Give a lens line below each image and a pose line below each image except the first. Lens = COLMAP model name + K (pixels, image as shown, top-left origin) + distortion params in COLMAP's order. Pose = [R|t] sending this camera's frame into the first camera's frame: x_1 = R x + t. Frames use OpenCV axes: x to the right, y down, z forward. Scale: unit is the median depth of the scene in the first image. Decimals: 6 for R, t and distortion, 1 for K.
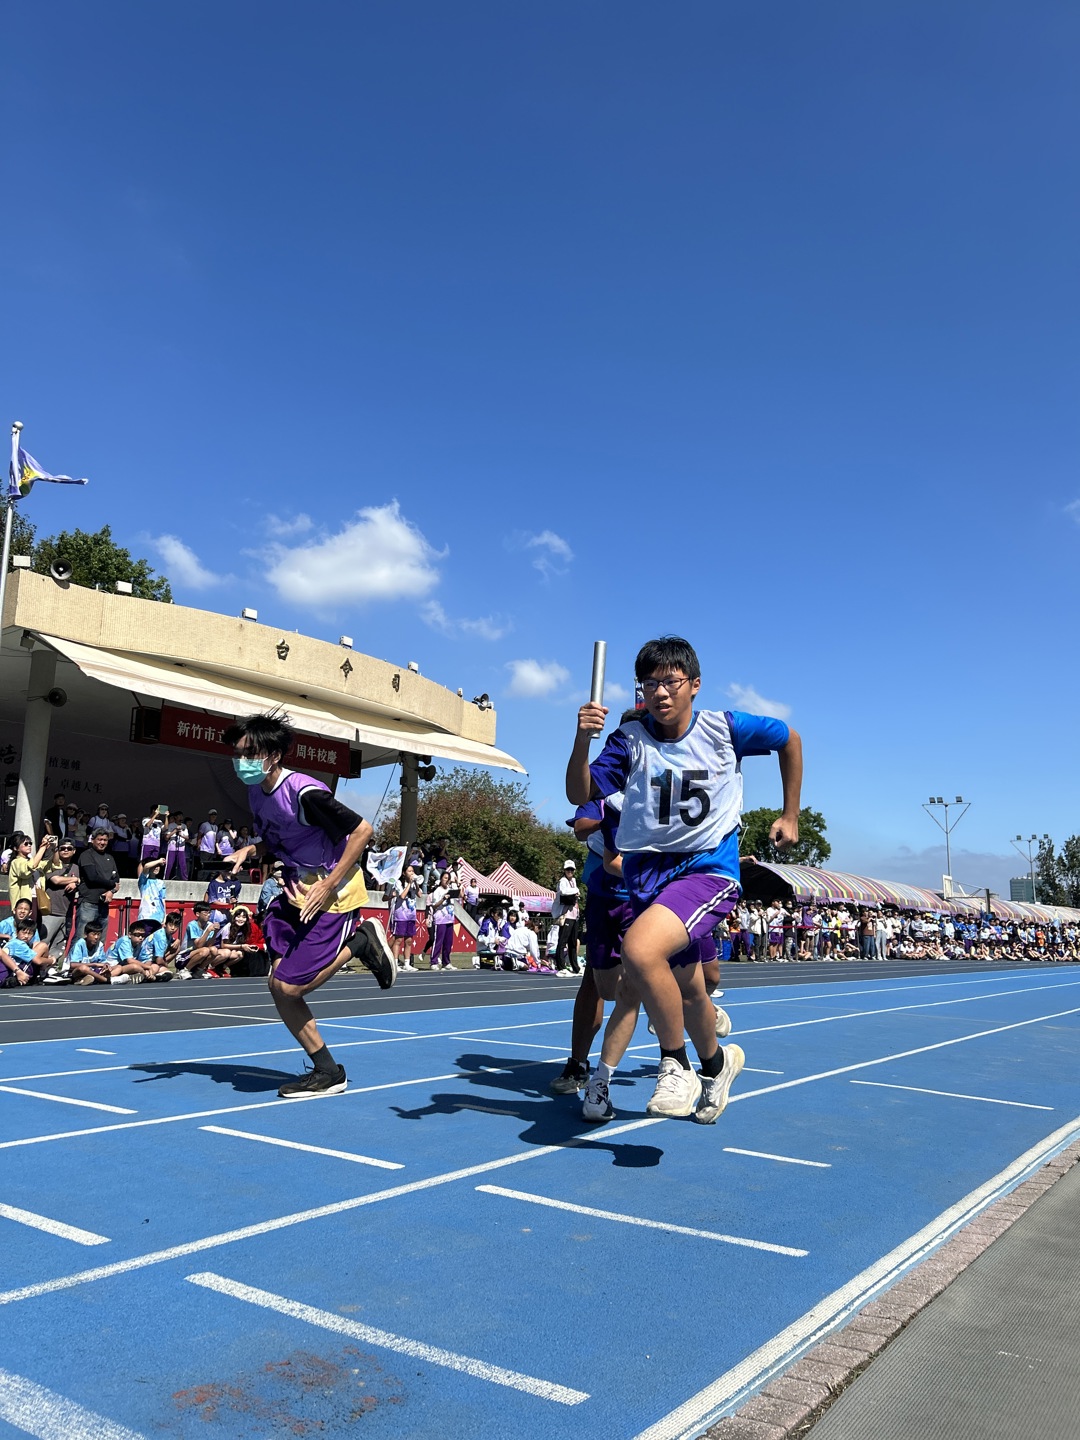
lens RADIAL K [[1050.7, 0, 543.1], [0, 1050.7, 660.7], [0, 0, 1]] dist [0.003242, -0.007884]
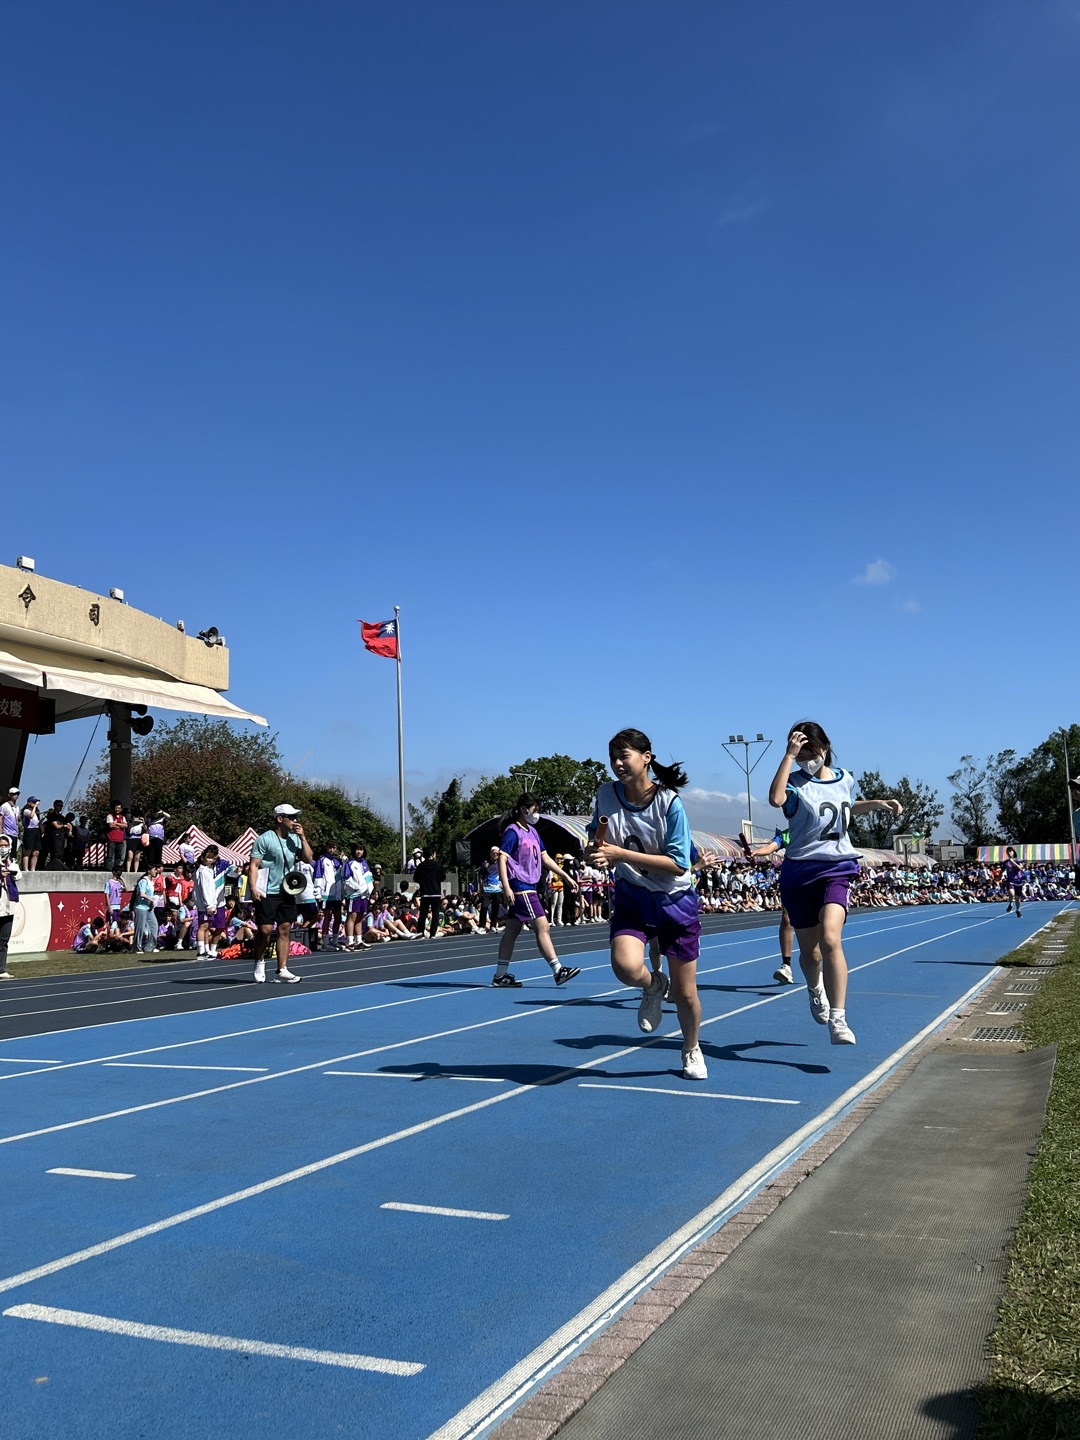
lens RADIAL K [[1218.4, 0, 540.0], [0, 1218.4, 720.0], [0, 0, 1]] dist [0.007445, 0.005923]
pose [[0.982347, -0.026371, 0.185200, 0.159080], [0.005926, 0.993904, 0.110088, 0.003081], [-0.186974, -0.107048, 0.976515, 0.151425]]
